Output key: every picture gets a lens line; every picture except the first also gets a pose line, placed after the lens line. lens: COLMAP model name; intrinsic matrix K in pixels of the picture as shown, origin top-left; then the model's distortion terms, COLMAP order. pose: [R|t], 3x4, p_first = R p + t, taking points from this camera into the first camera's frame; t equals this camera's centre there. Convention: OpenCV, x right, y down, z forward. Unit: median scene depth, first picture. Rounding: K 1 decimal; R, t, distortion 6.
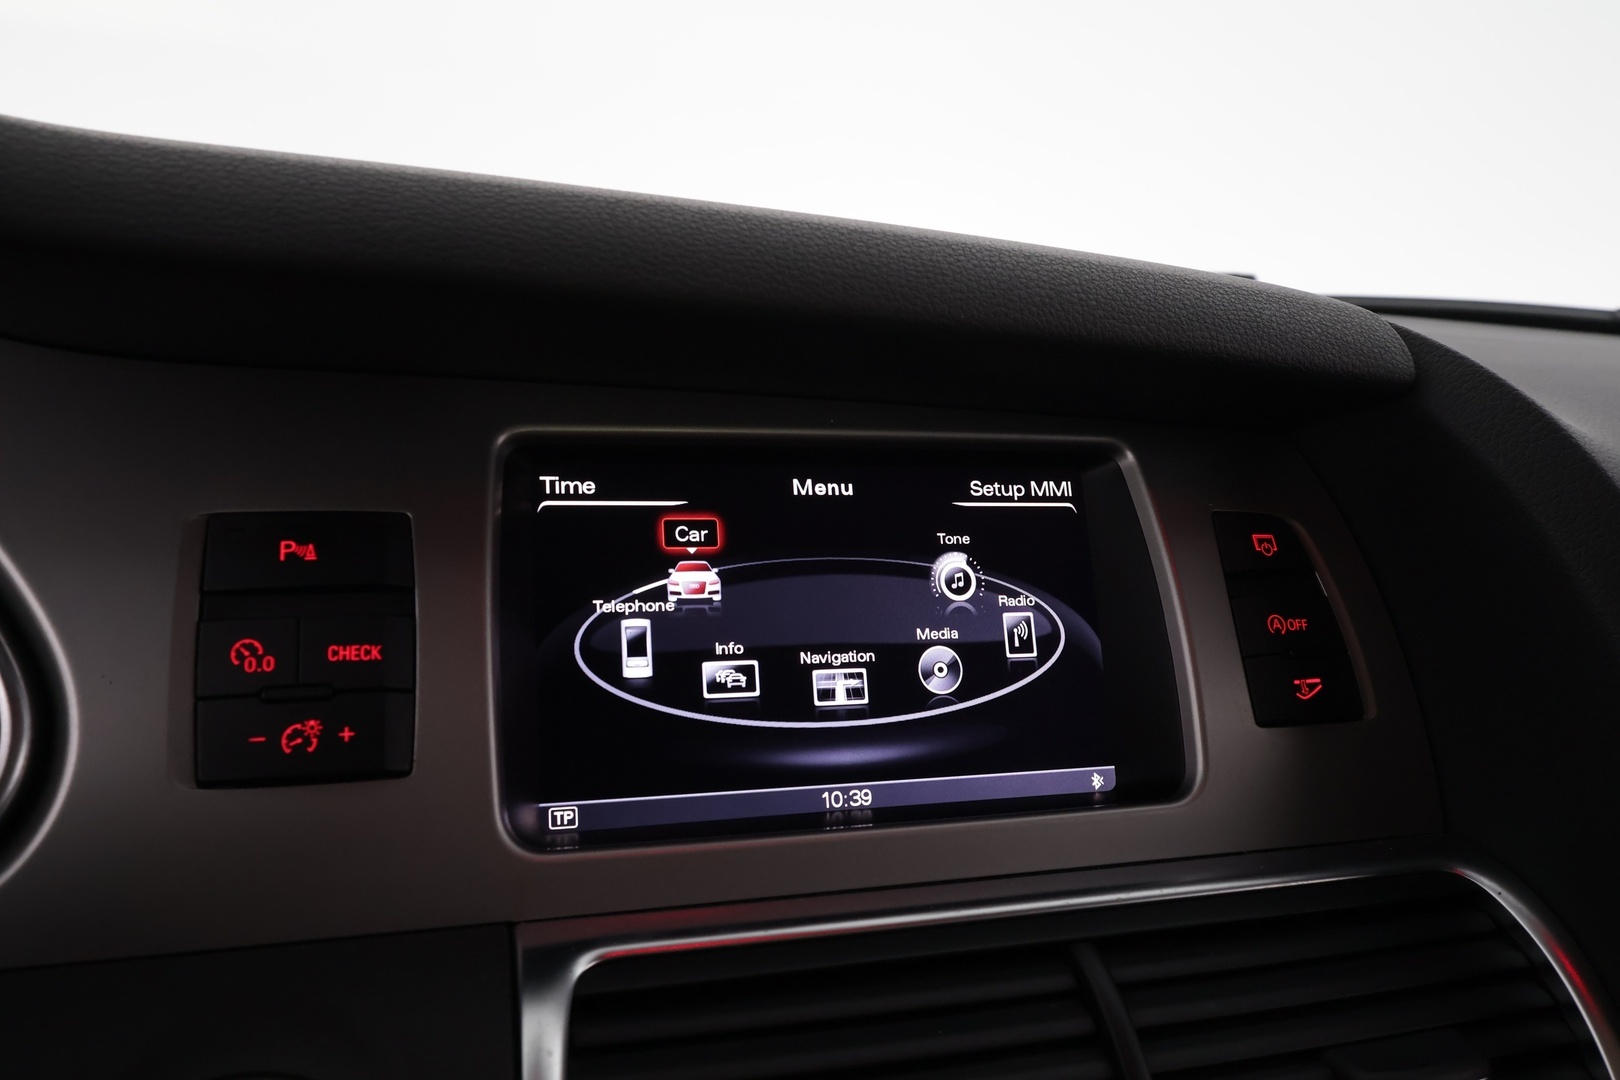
lens RADIAL K [[1294.2, 0, 819.1], [0, 1294.2, 527.0], [0, 0, 1]] dist [0.003183, 0.014549]
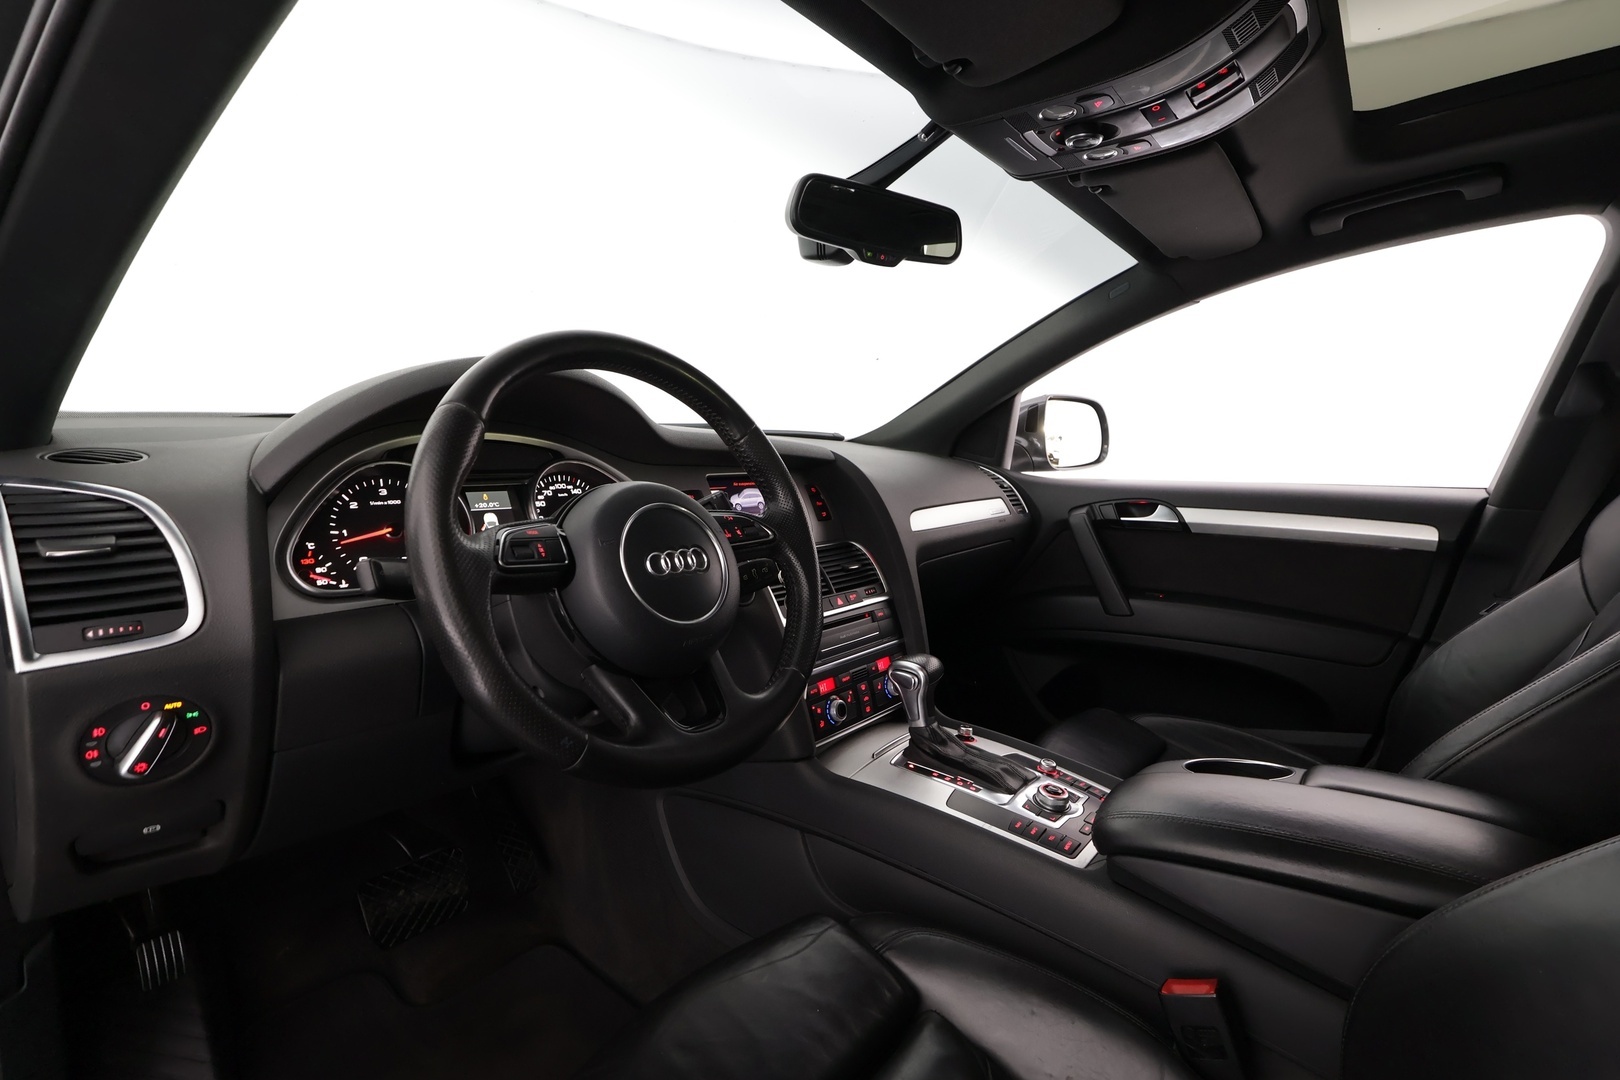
lens RADIAL K [[749.1, 0, 803.3], [0, 749.1, 532.8], [0, 0, 1]] dist [-0.003666, 0.000220]
pose [[0.838230, -0.085528, 0.538568, -1.790734], [0.081373, 0.996184, 0.031550, 0.113338], [-0.539211, 0.017379, 0.841991, -2.087703]]
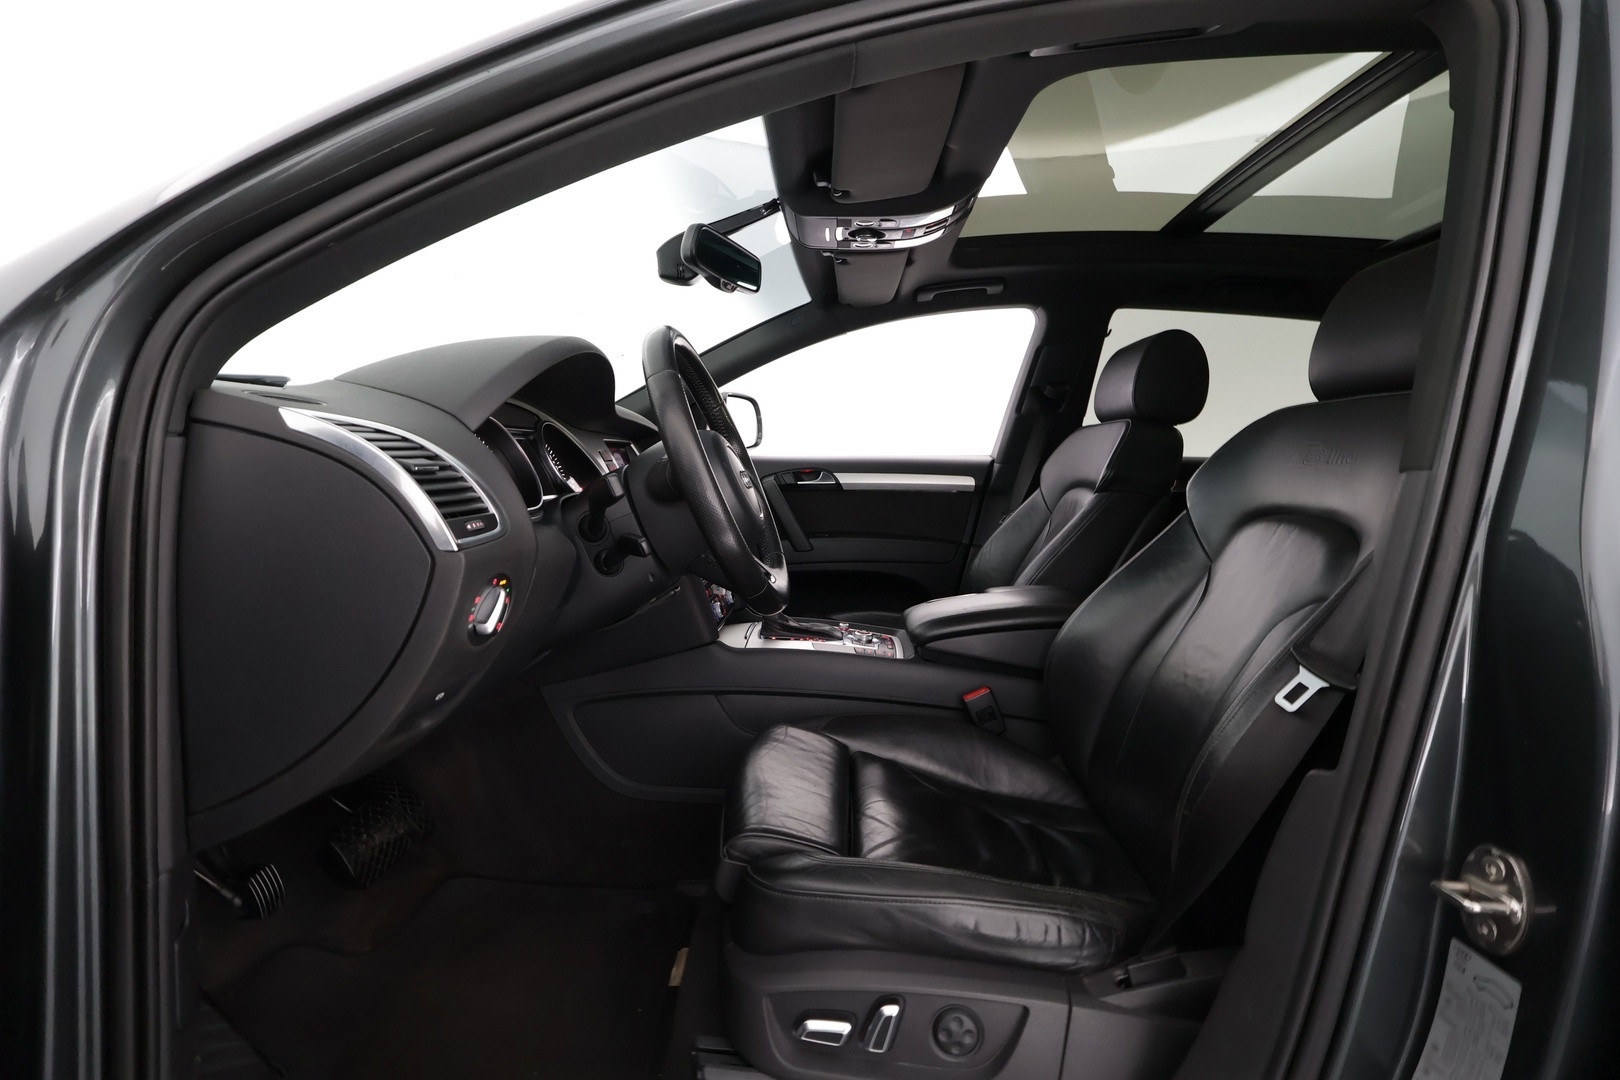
lens RADIAL K [[749.1, 0, 813.9], [0, 749.1, 543.1], [0, 0, 1]] dist [-0.003666, 0.000220]
pose [[0.342254, -0.137997, 0.929419, -4.055101], [0.113038, 0.988019, 0.105072, 0.193645], [-0.932783, 0.069098, 0.353752, -1.545115]]
